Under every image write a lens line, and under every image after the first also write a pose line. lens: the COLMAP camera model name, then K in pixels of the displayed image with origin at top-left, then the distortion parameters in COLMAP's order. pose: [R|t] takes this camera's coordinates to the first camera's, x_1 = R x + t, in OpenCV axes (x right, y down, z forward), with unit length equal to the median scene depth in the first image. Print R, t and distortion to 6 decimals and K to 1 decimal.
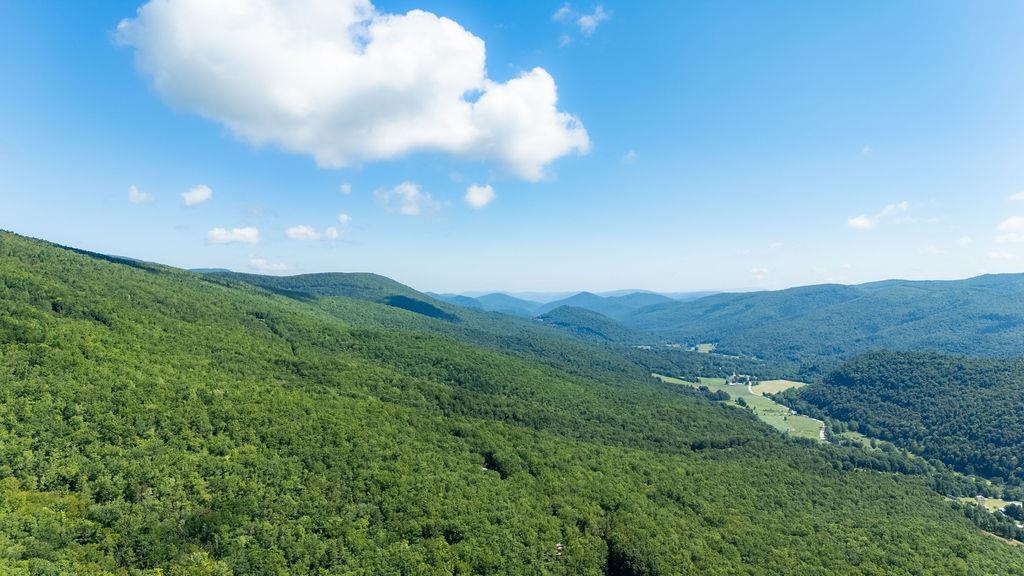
lens RADIAL K [[747.7, 0, 512.0], [0, 747.7, 288.0], [0, 0, 1]] dist [0.084120, -0.105905]
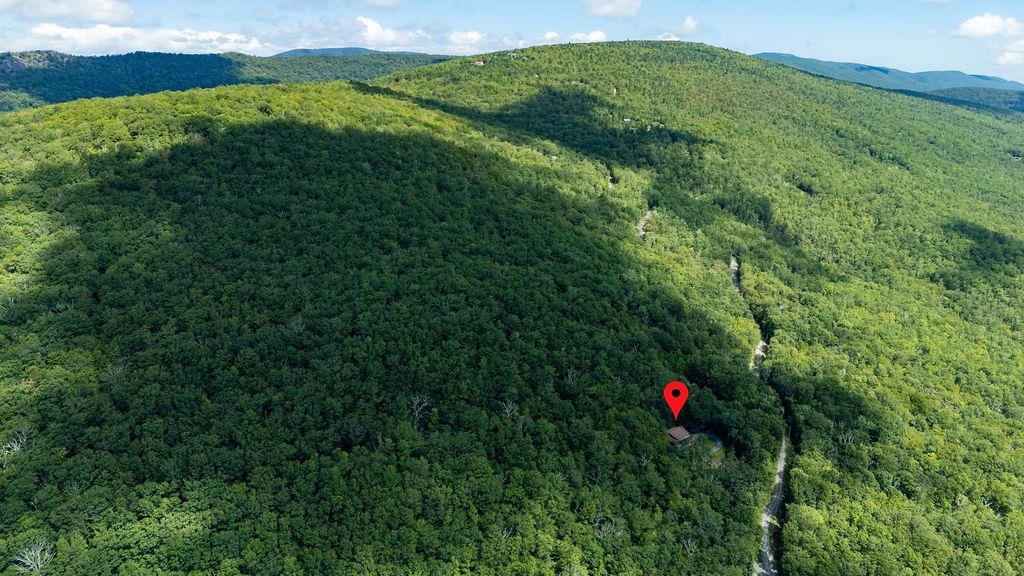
lens RADIAL K [[747.7, 0, 512.0], [0, 747.7, 288.0], [0, 0, 1]] dist [0.084120, -0.105905]
pose [[0.645934, 0.198065, -0.737252, 0.151407], [-0.000678, 0.965904, 0.258900, -0.195407], [0.763393, -0.166733, 0.624044, -0.923820]]
